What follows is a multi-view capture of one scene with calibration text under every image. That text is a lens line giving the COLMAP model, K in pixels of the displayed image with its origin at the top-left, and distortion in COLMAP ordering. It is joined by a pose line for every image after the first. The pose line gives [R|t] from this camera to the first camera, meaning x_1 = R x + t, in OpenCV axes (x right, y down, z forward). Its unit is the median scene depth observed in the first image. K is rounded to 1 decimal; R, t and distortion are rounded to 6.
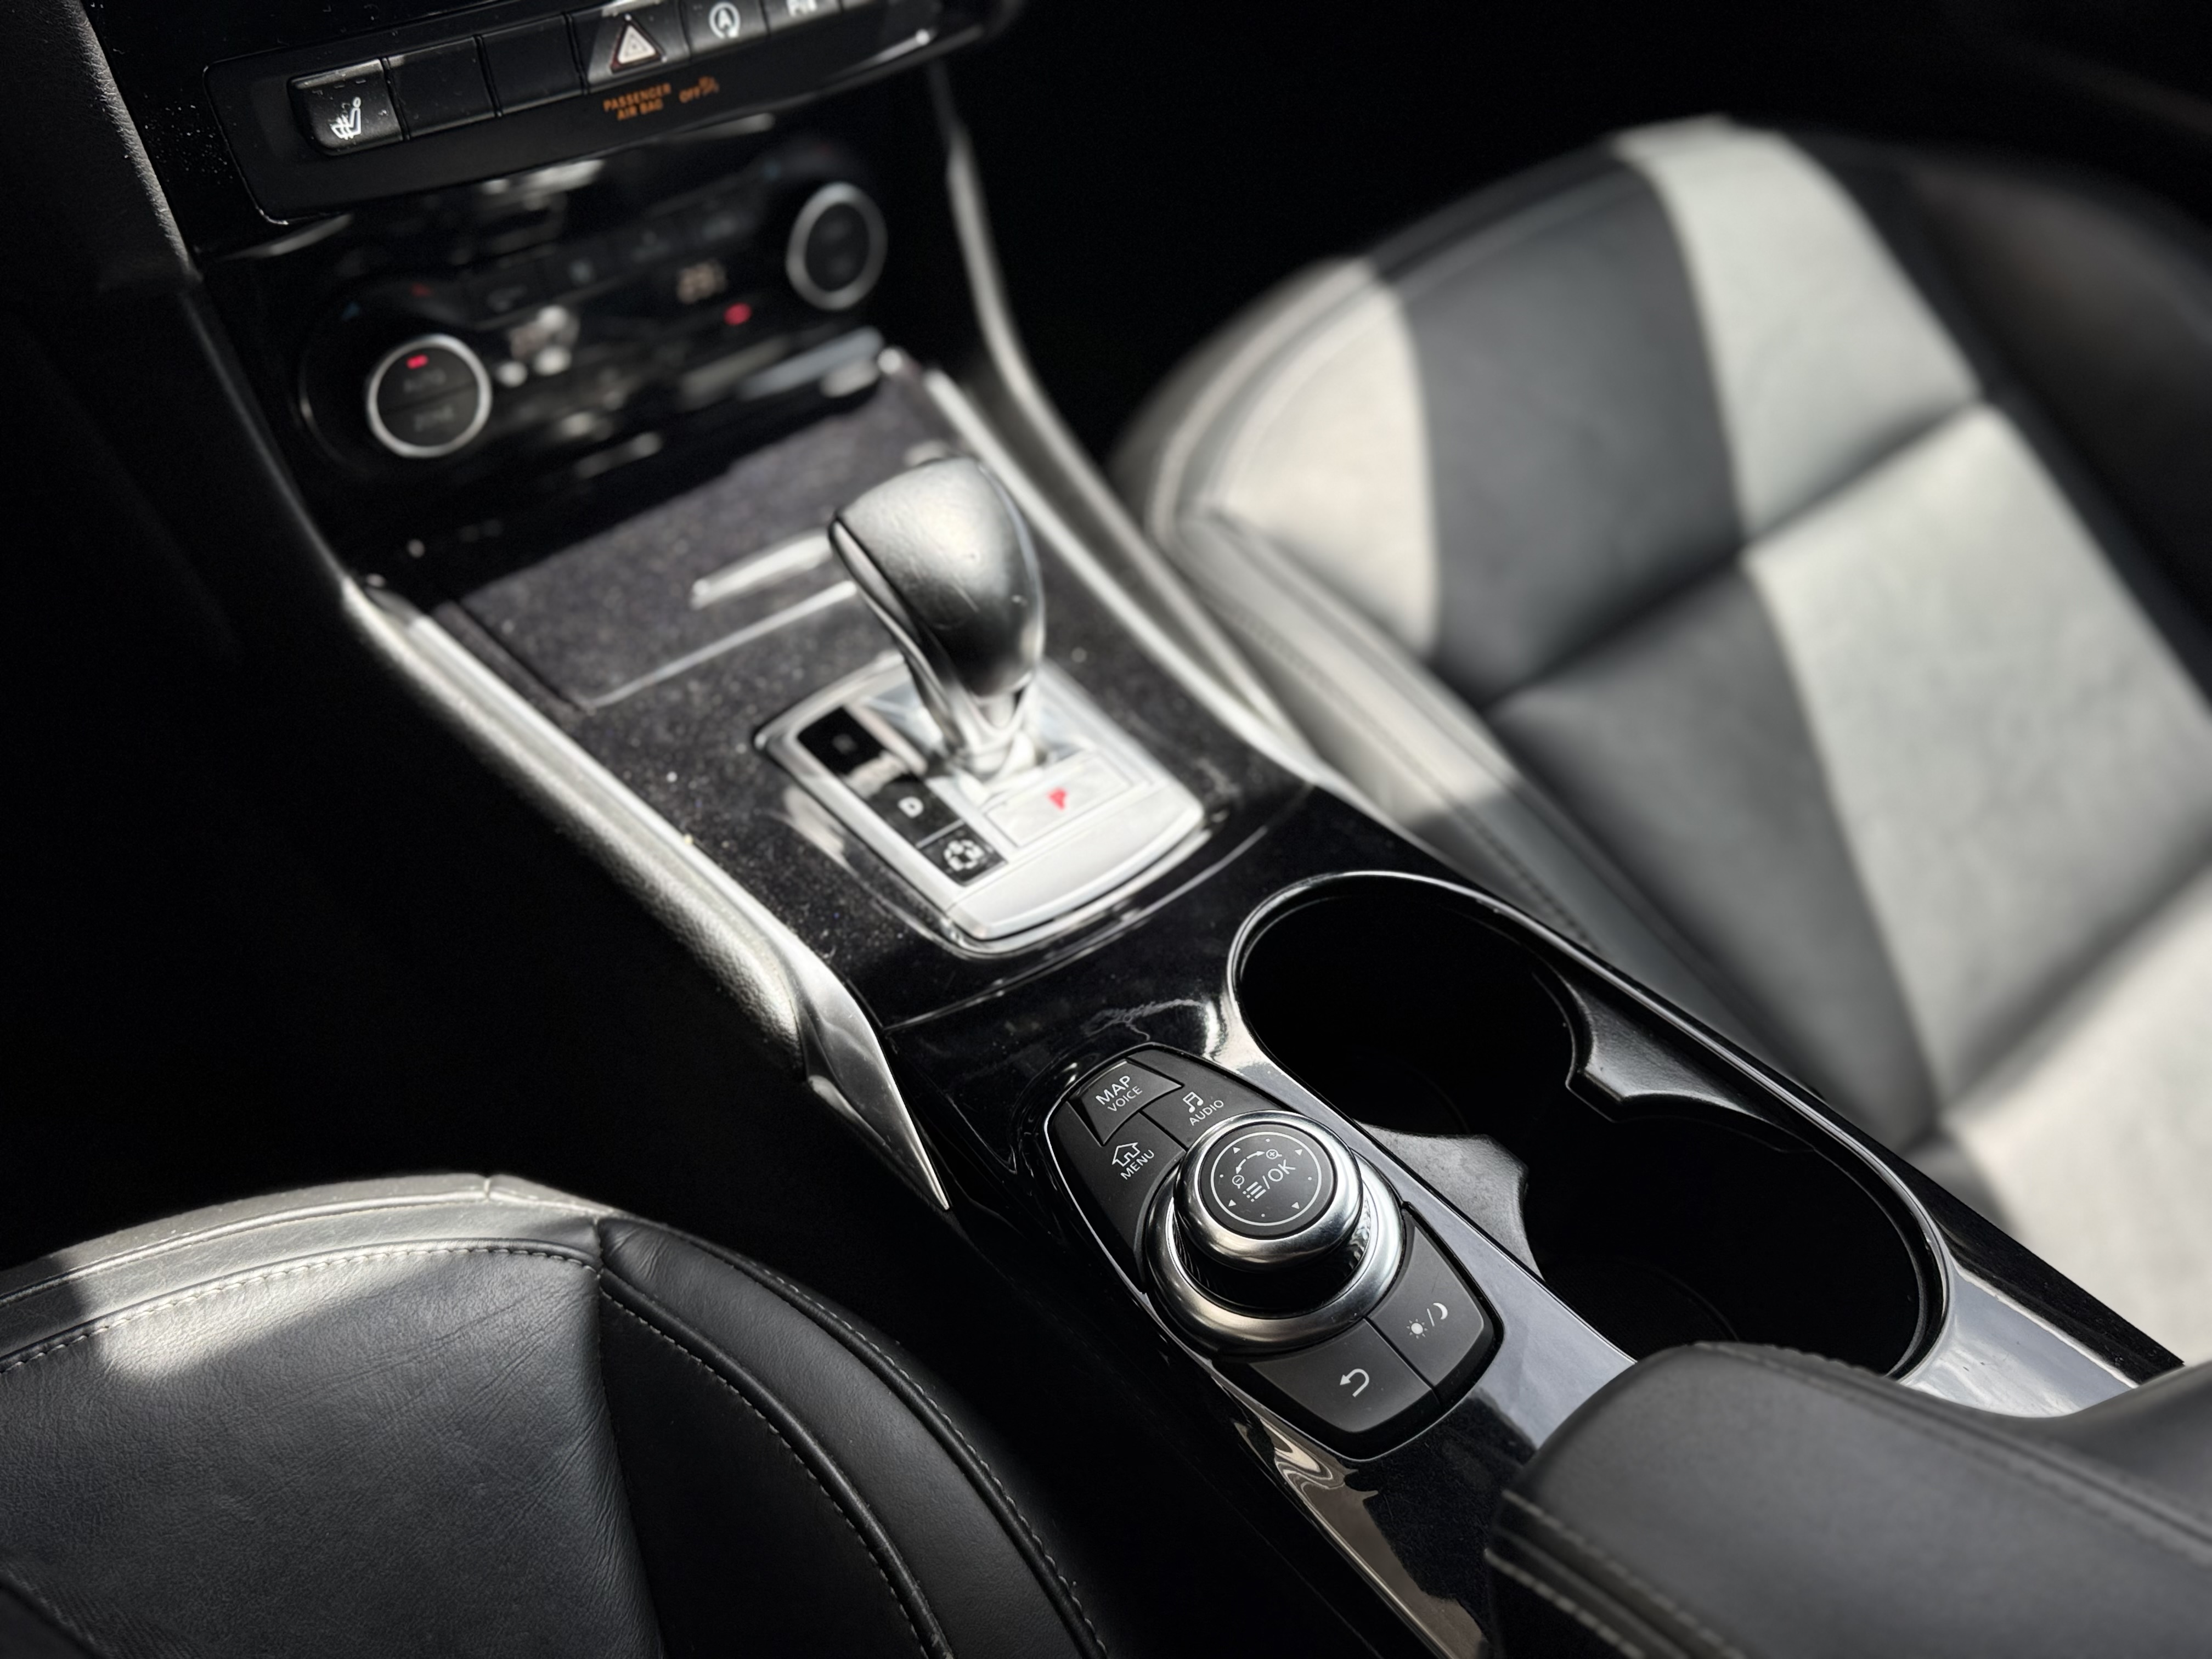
lens RADIAL K [[2048.7, 0, 1132.9], [0, 2048.7, 827.5], [0, 0, 1]] dist [0.120977, -0.240111]
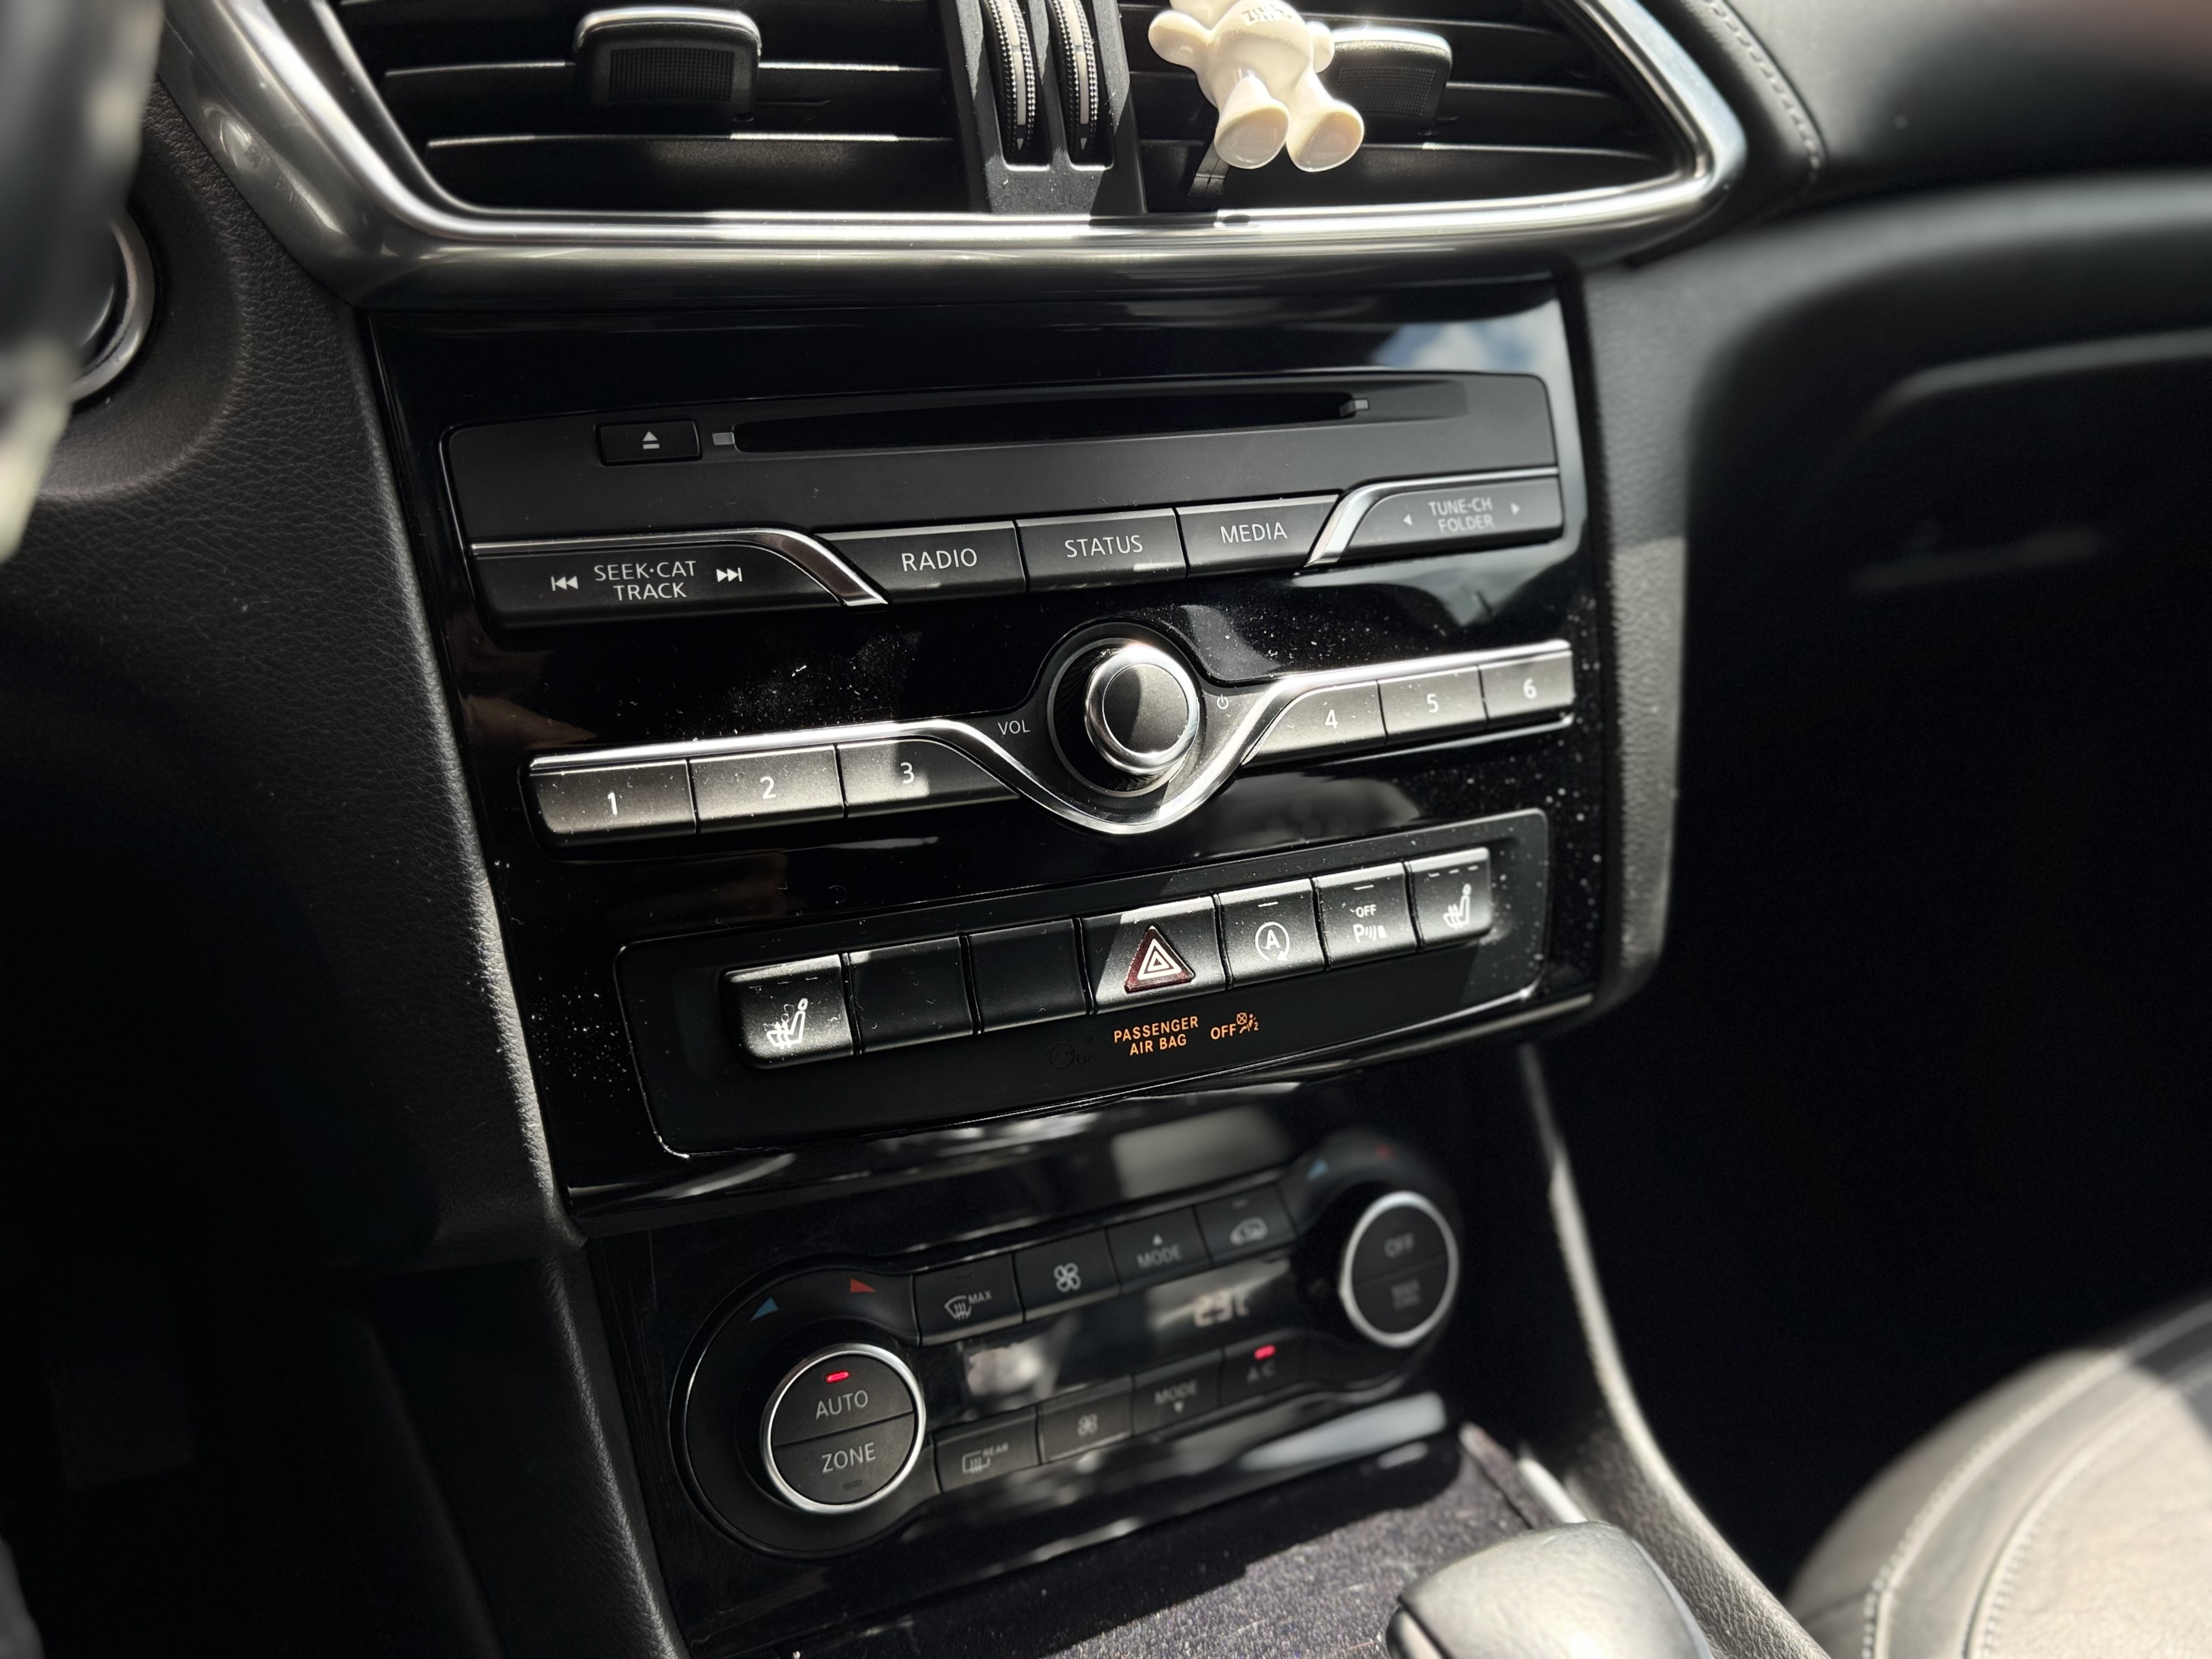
lens RADIAL K [[2048.7, 0, 1132.9], [0, 2048.7, 827.5], [0, 0, 1]] dist [0.120977, -0.240111]
pose [[0.970994, -0.050714, -0.233664, -0.064256], [-0.087988, 0.832887, -0.546404, 0.005358], [0.222326, 0.551115, 0.804266, 0.341337]]
